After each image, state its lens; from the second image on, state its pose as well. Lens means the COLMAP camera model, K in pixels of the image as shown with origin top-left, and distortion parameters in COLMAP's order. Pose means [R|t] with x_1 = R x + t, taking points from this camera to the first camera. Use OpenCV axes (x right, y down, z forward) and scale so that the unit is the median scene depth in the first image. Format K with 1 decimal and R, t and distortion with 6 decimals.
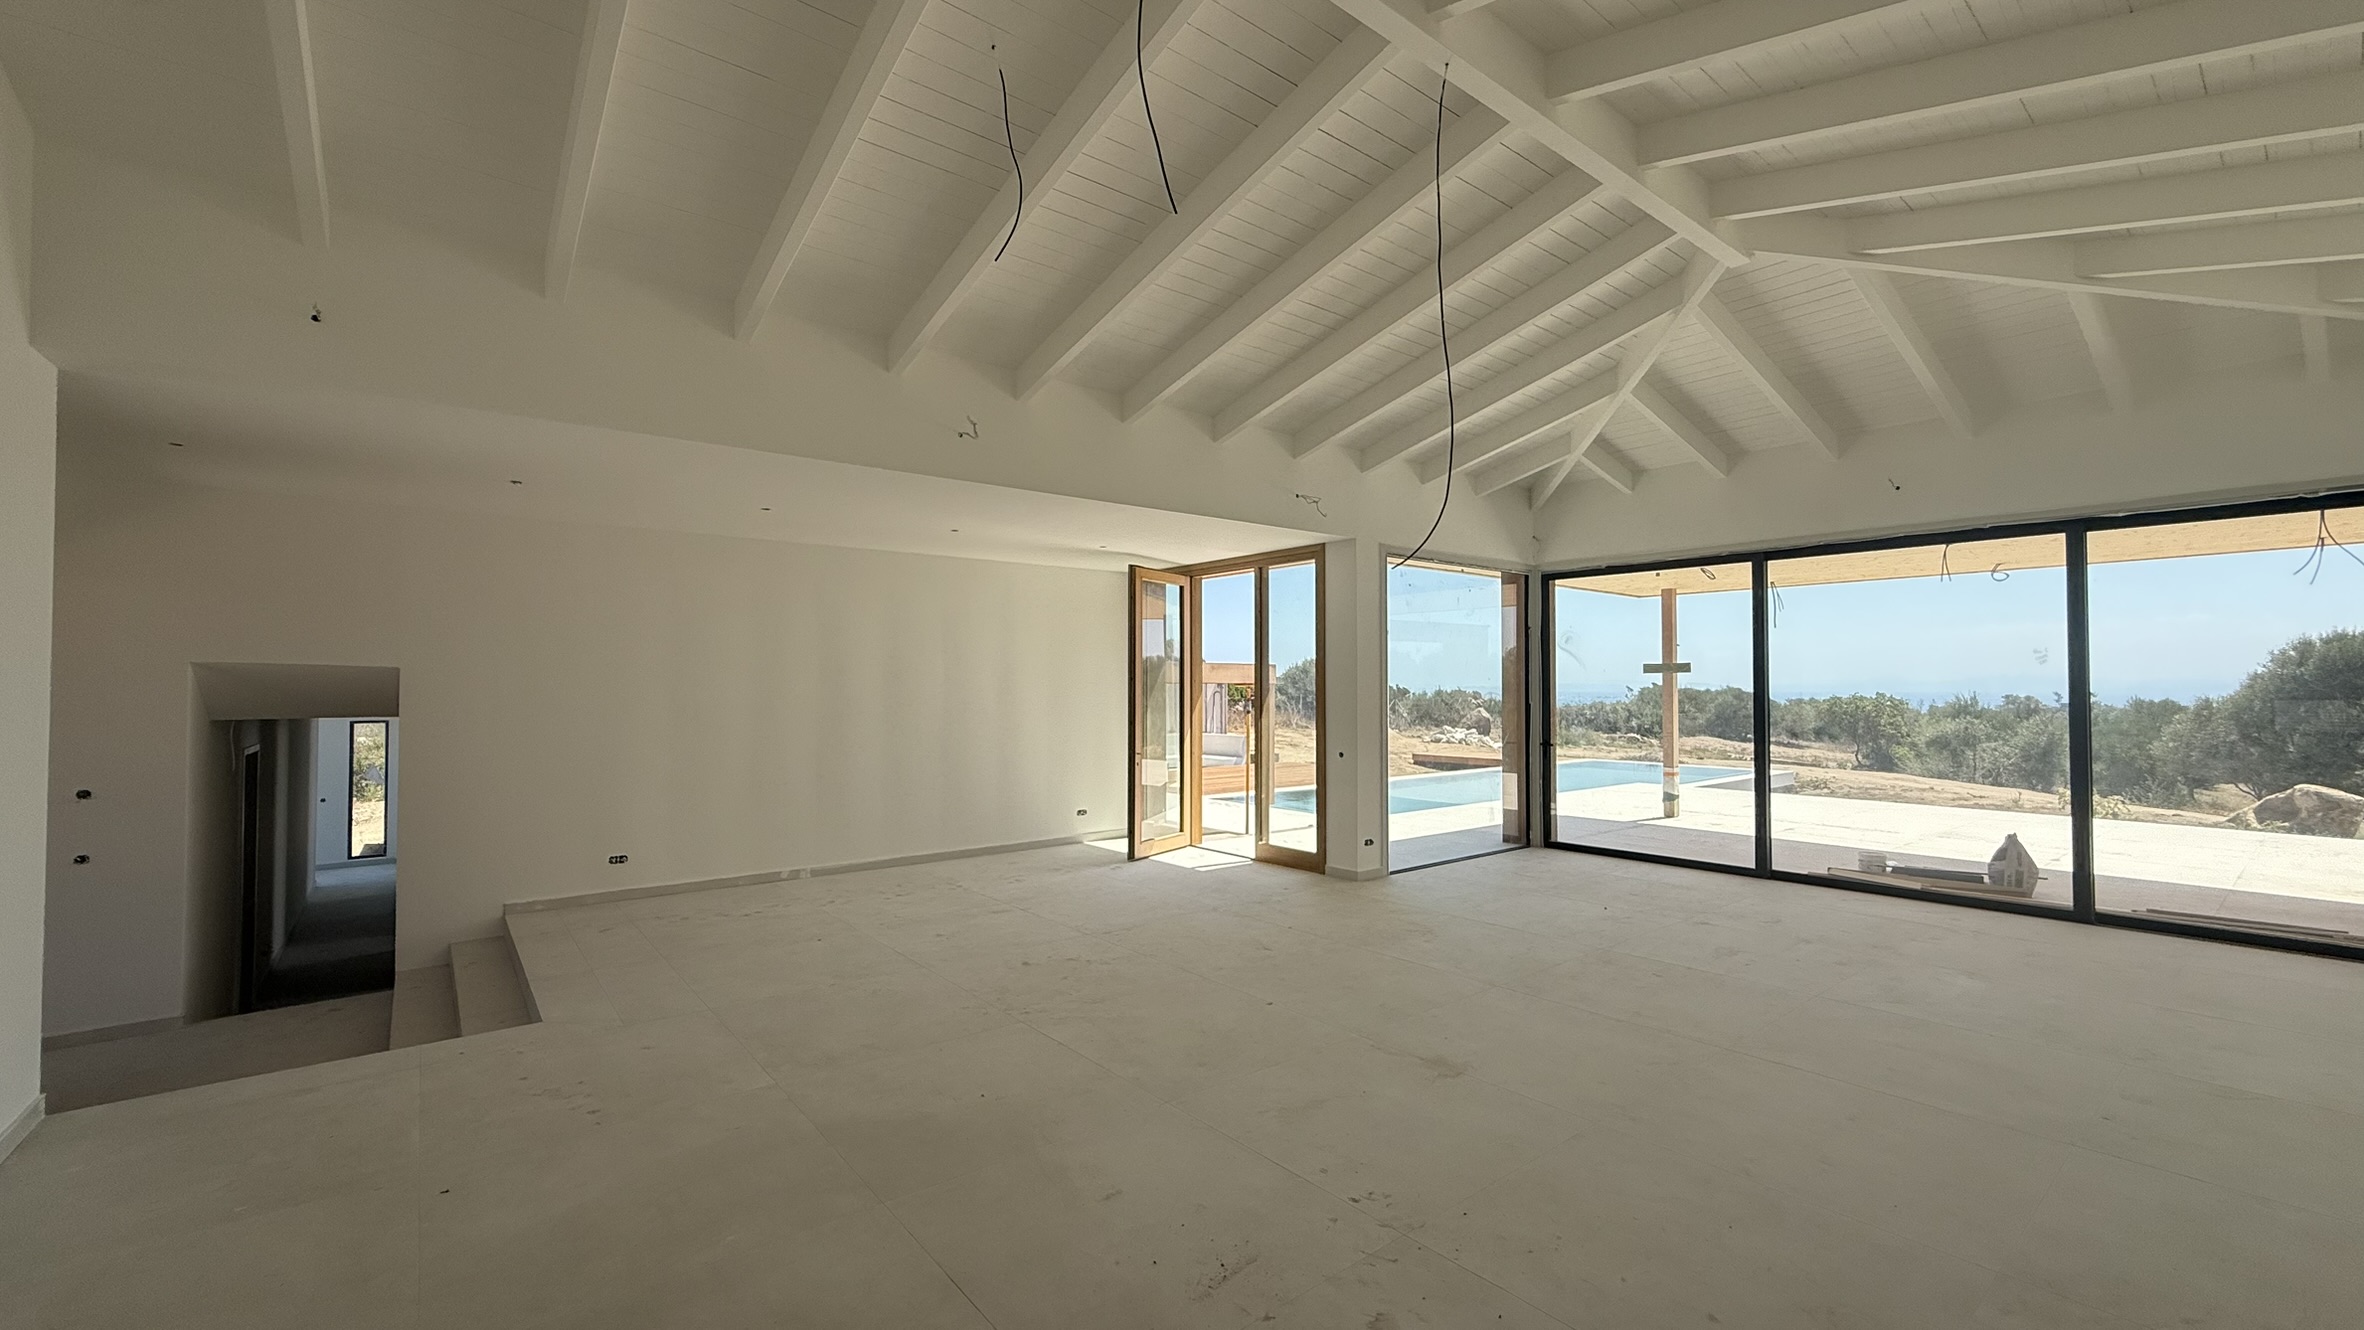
lens RADIAL K [[933.4, 0, 1183.1], [0, 933.4, 674.1], [0, 0, 1]] dist [-0.000077, -0.000139]
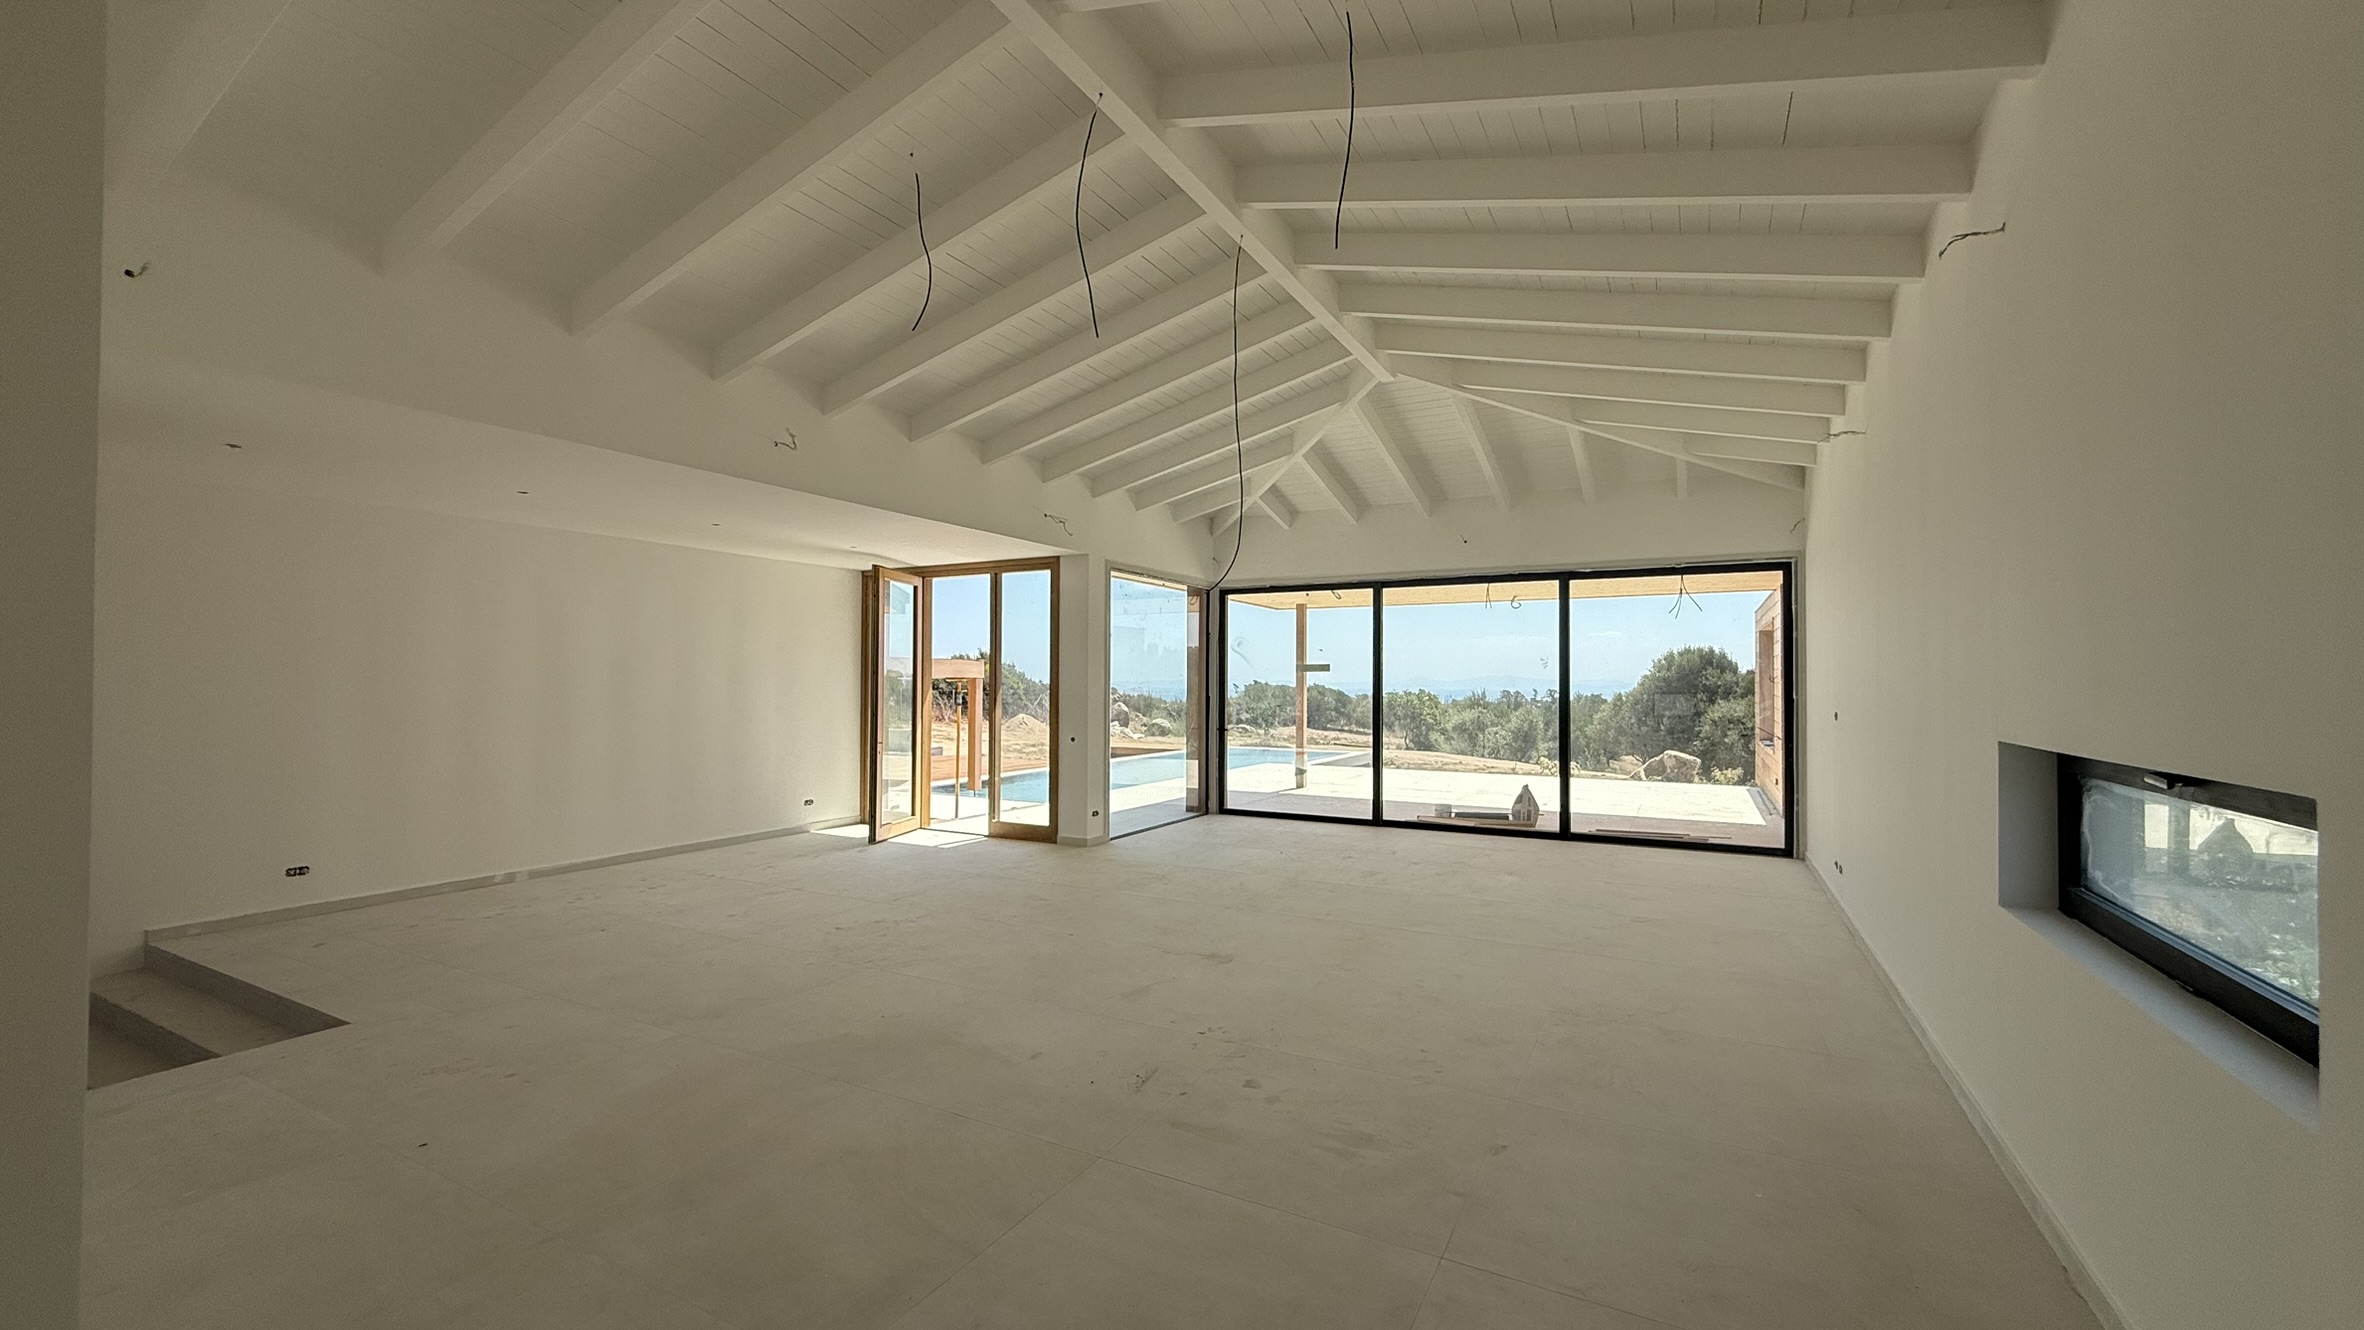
lens RADIAL K [[933.4, 0, 1180.7], [0, 933.4, 684.8], [0, 0, 1]] dist [-0.000077, -0.000139]
pose [[0.922817, 0.004591, 0.385212, -0.149900], [-0.011130, 0.999829, 0.014748, -0.000563], [-0.385078, -0.017898, 0.922710, -0.118409]]
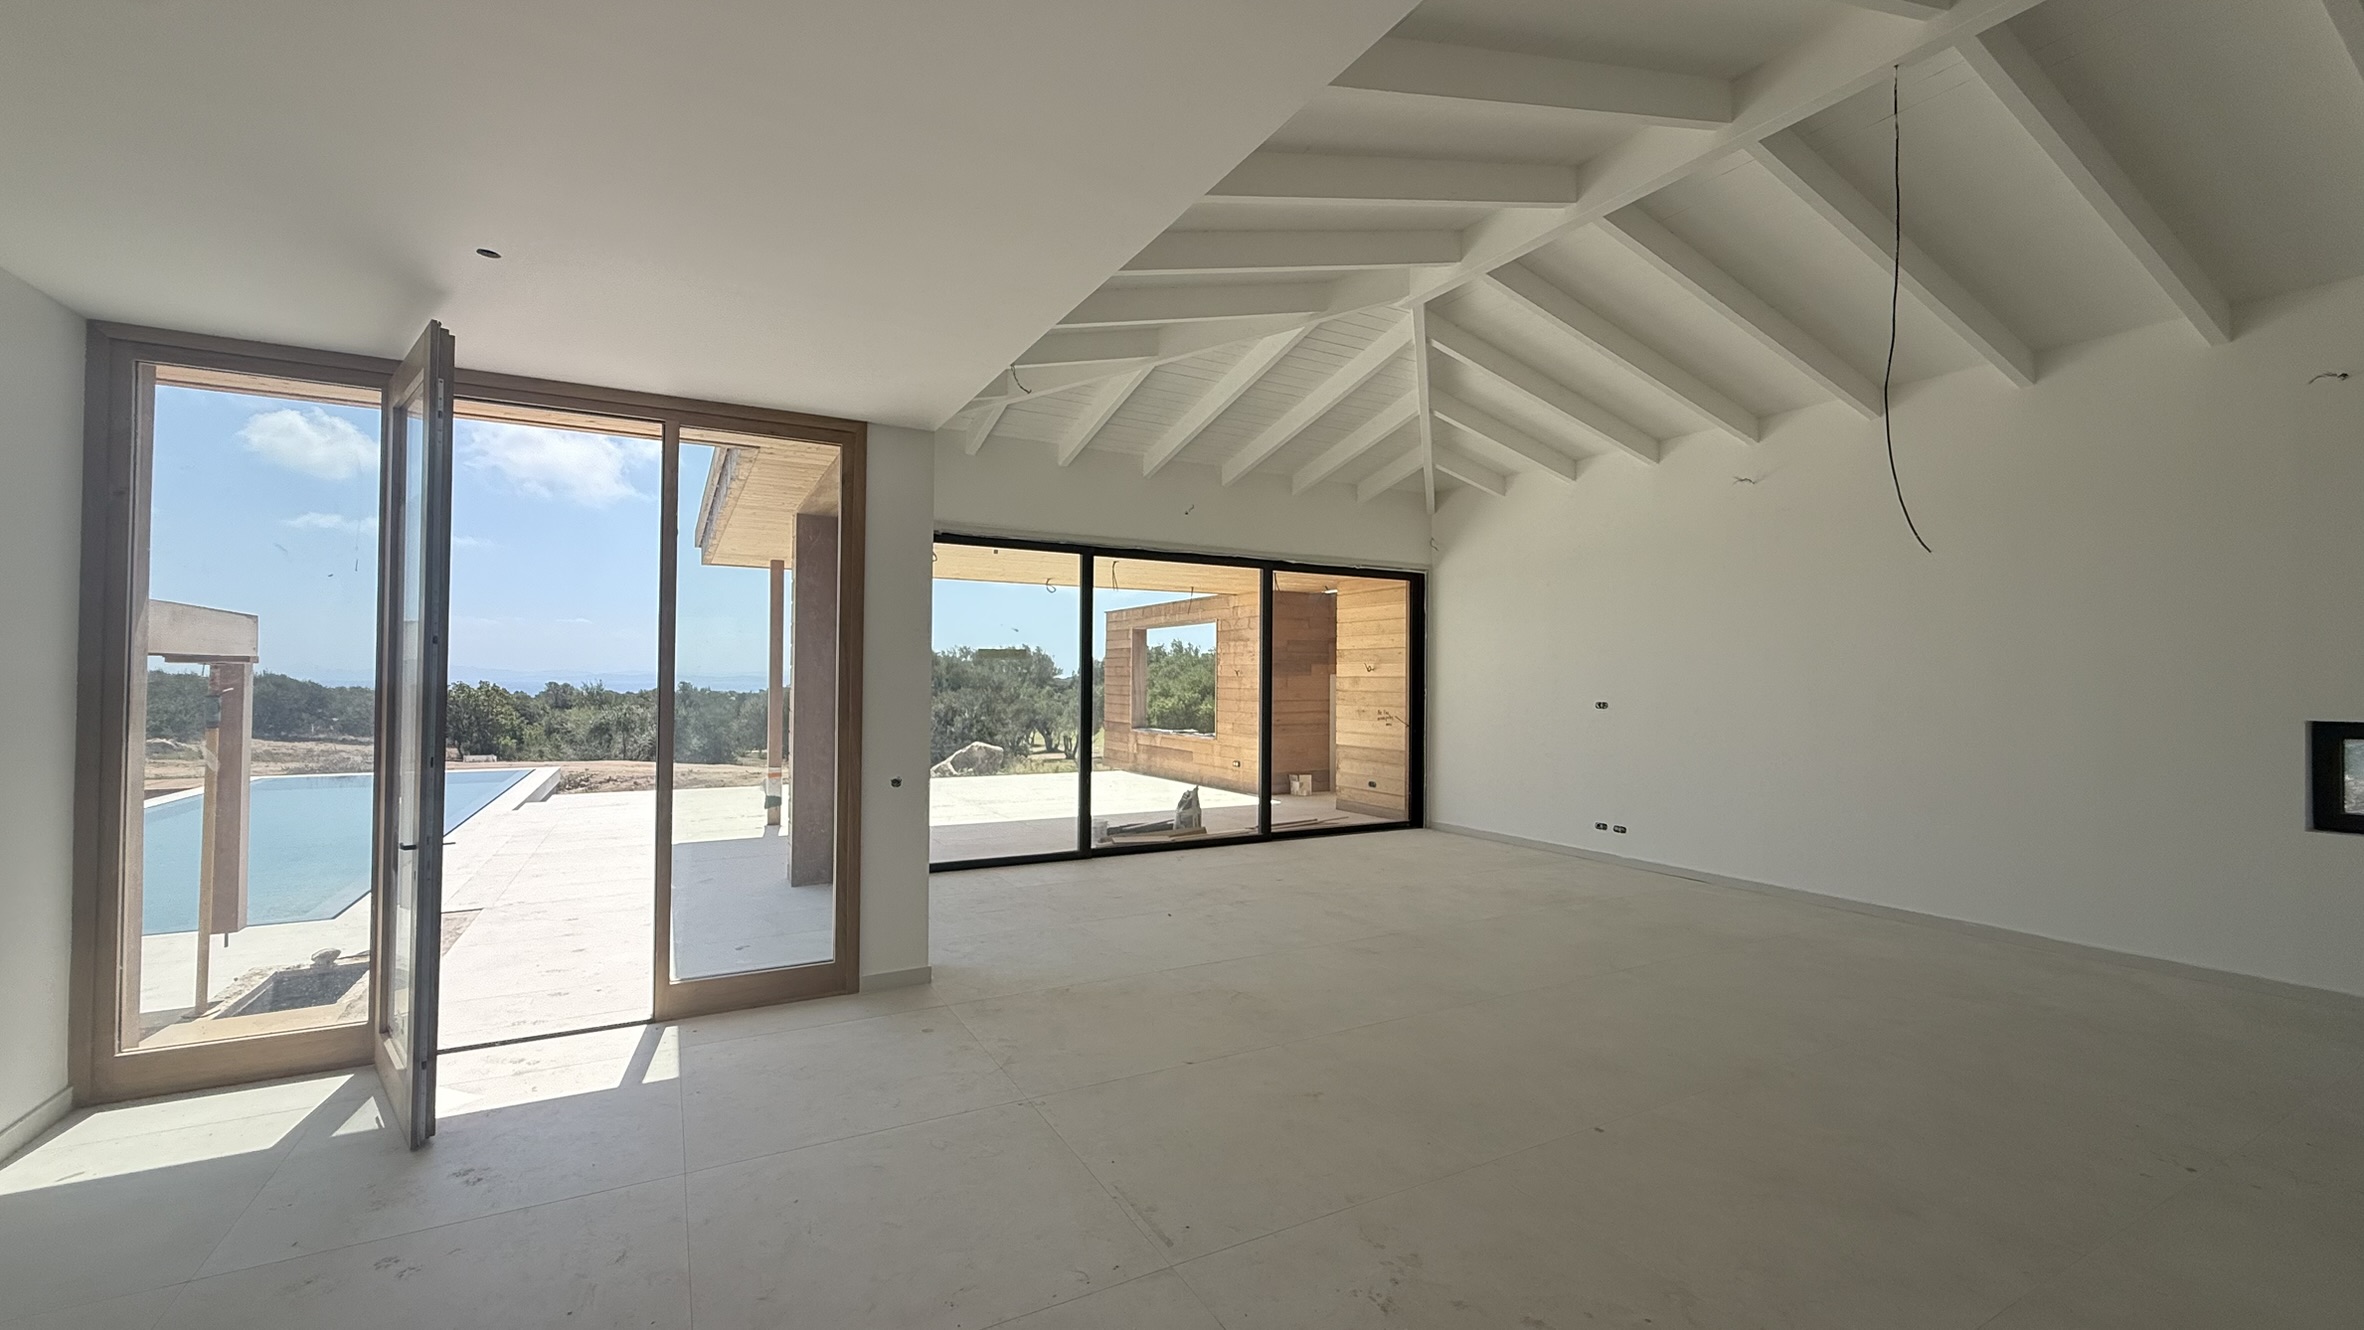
lens RADIAL K [[933.4, 0, 1181.7], [0, 933.4, 664.3], [0, 0, 1]] dist [-0.000077, -0.000139]
pose [[0.172322, 0.020208, 0.984833, -0.381771], [-0.023248, 0.999595, -0.016443, 0.015825], [-0.984766, -0.020061, 0.172722, 0.694498]]
